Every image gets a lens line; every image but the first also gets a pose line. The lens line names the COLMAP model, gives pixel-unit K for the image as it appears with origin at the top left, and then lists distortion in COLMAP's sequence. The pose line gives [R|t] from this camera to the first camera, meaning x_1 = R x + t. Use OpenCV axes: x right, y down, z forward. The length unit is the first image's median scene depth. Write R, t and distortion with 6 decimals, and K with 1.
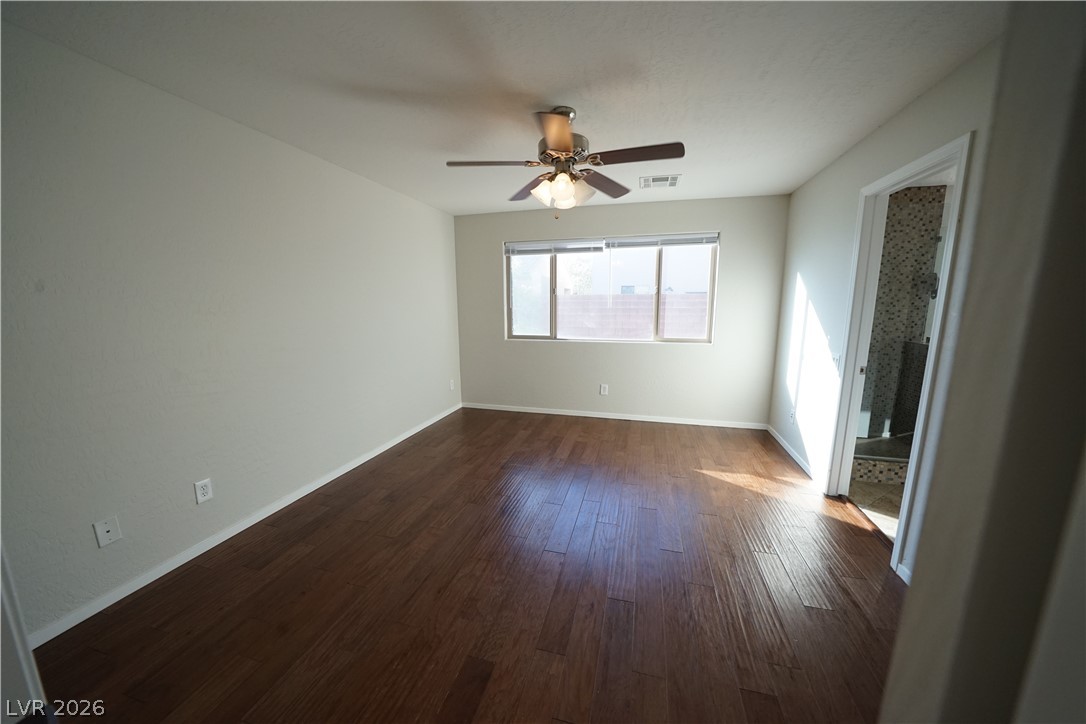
lens RADIAL K [[374.9, 0, 544.7], [0, 374.9, 365.4], [0, 0, 1]] dist [-0.027875, 0.002946]
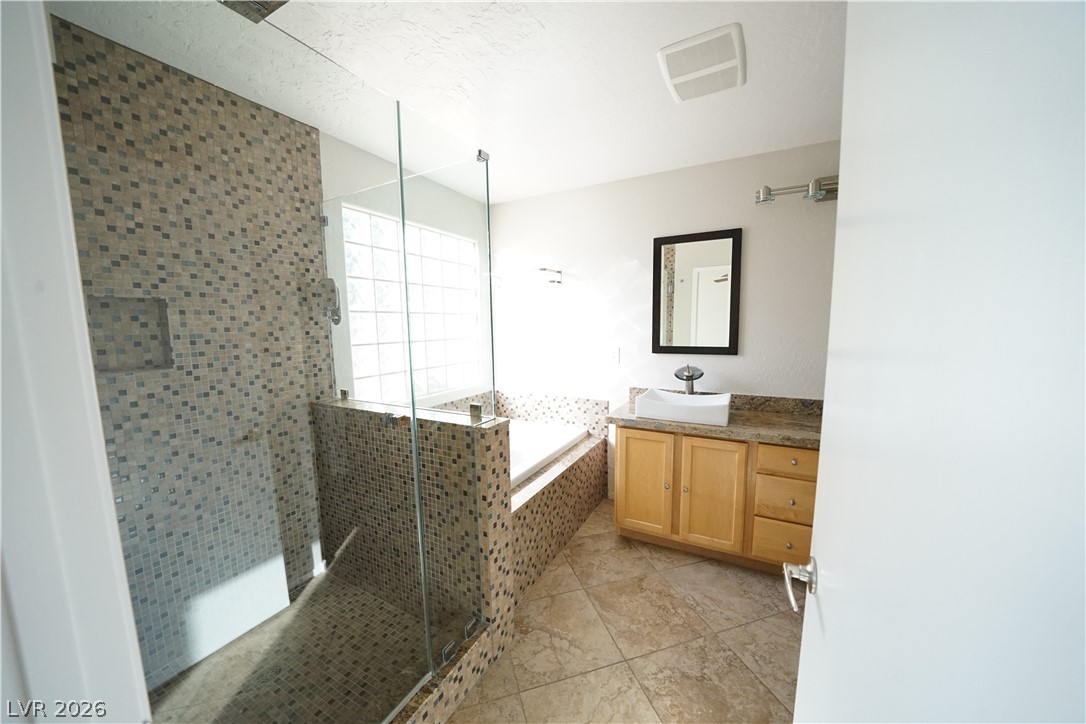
lens RADIAL K [[374.9, 0, 544.7], [0, 374.9, 365.4], [0, 0, 1]] dist [-0.027875, 0.002946]
pose [[0.229032, -0.111047, 0.967064, 0.548866], [0.174603, 0.982046, 0.071416, -0.100013], [-0.957632, 0.152496, 0.244309, 0.533416]]
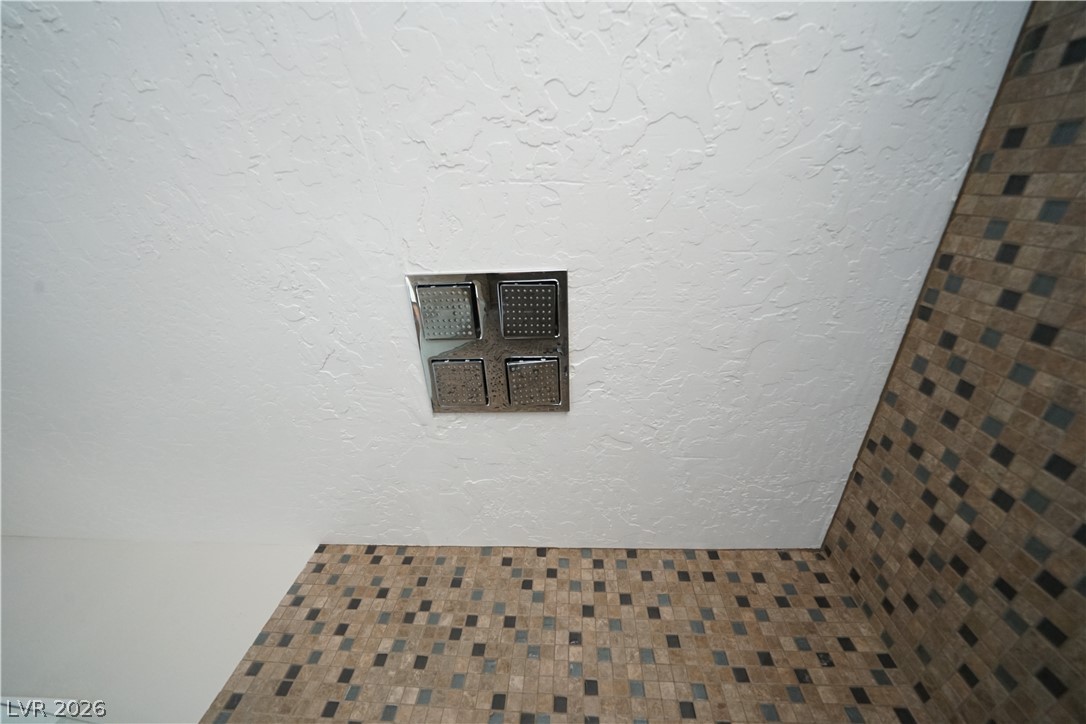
lens RADIAL K [[374.9, 0, 544.7], [0, 374.9, 365.4], [0, 0, 1]] dist [-0.027875, 0.002946]
pose [[0.212256, -0.869118, -0.446745, 0.892867], [-0.218450, 0.403393, -0.888568, -0.287447], [0.952485, 0.286196, -0.104236, 0.854069]]
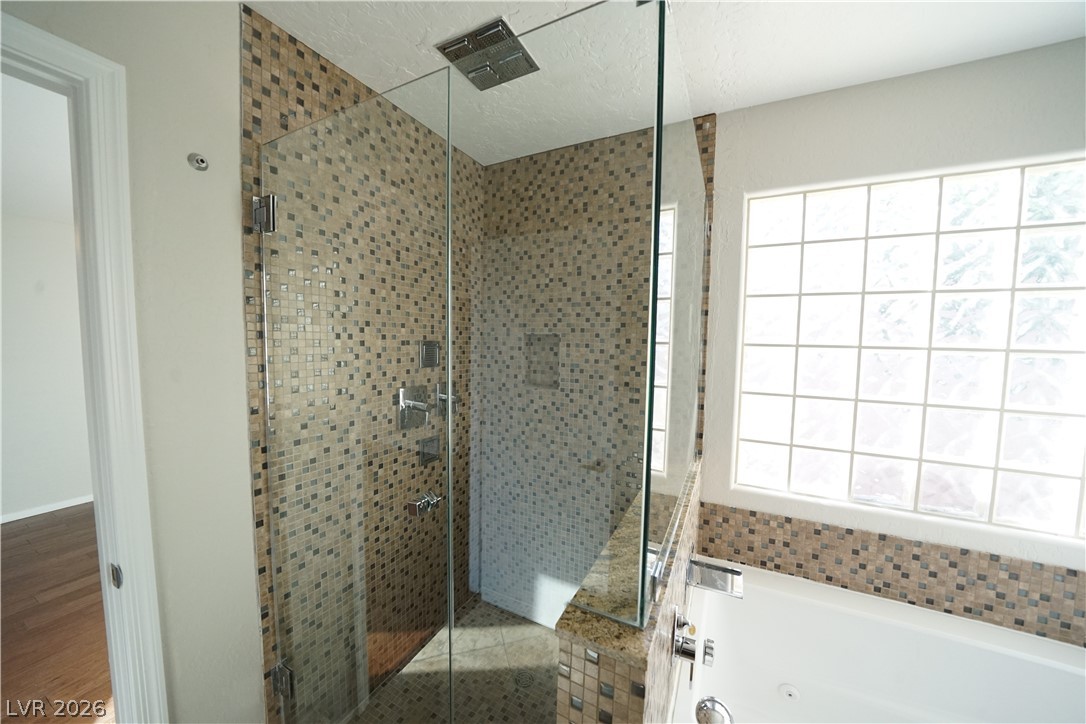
lens RADIAL K [[374.9, 0, 544.7], [0, 374.9, 365.4], [0, 0, 1]] dist [-0.027875, 0.002946]
pose [[0.980124, 0.029111, -0.196236, 0.943131], [-0.047867, 0.994652, -0.091525, -0.125568], [0.192522, 0.099099, 0.976276, 0.510601]]
